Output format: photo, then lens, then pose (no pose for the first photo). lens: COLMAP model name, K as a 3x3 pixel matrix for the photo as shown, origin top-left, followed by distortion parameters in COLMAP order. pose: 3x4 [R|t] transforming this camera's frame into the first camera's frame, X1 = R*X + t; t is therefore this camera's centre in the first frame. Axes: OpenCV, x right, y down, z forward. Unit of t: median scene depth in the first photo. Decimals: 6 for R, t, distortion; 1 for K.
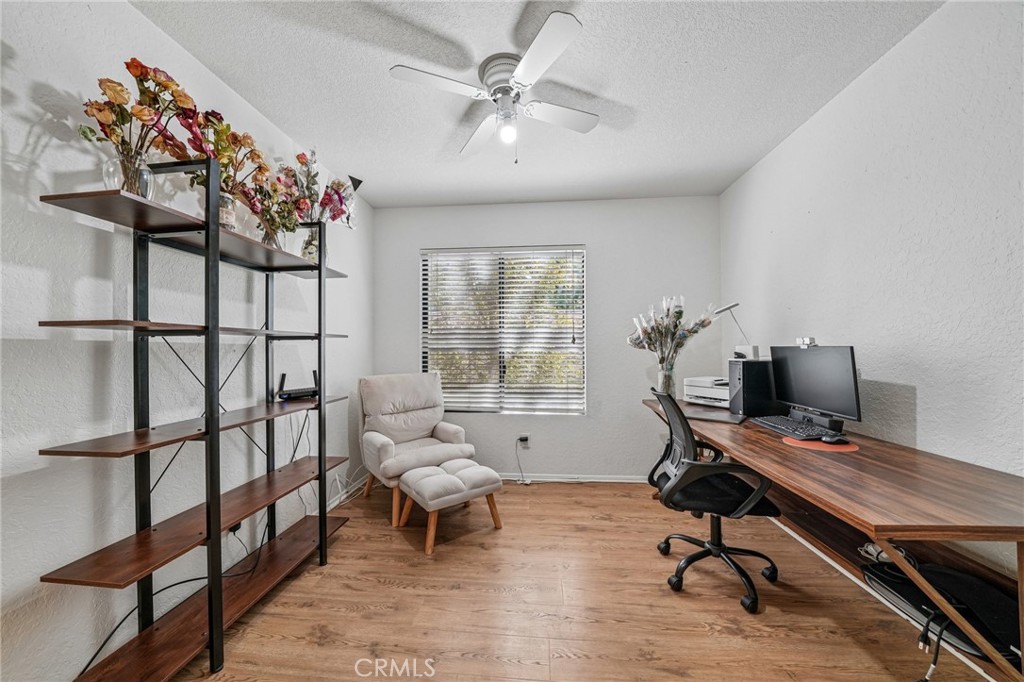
lens RADIAL K [[356.4, 0, 504.0], [0, 356.4, 342.9], [0, 0, 1]] dist [-0.018476, 0.000384]
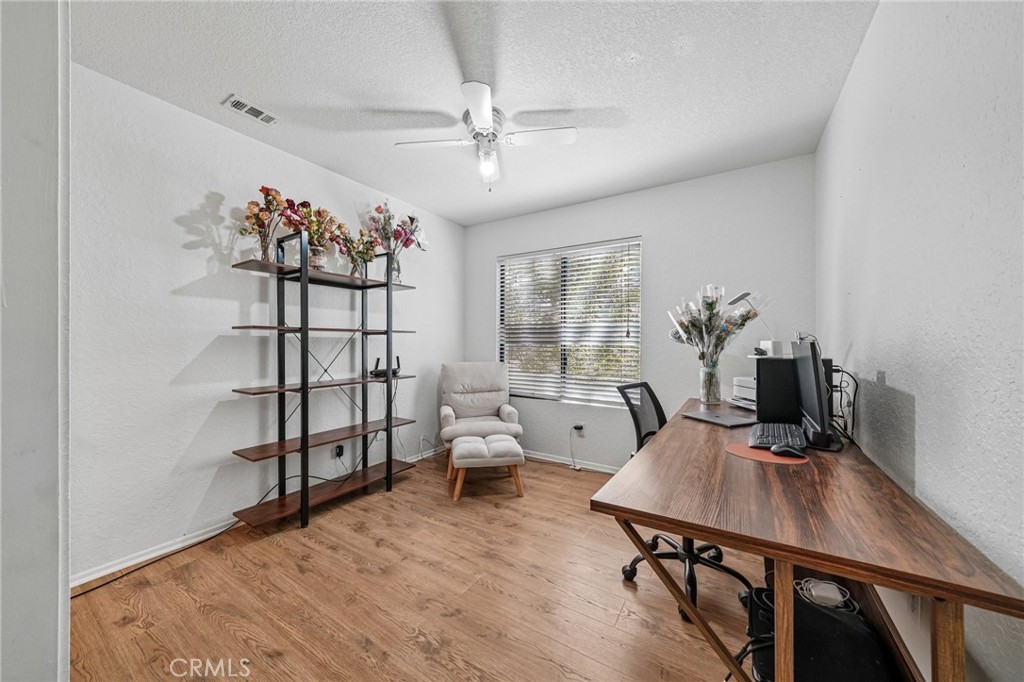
lens RADIAL K [[360.0, 0, 509.7], [0, 360.0, 338.5], [0, 0, 1]] dist [-0.013086, 0.000036]
pose [[0.887200, 0.003376, -0.461373, 0.574975], [0.000056, 0.999972, 0.007426, -0.003937], [0.461385, -0.006614, 0.887175, -0.064533]]
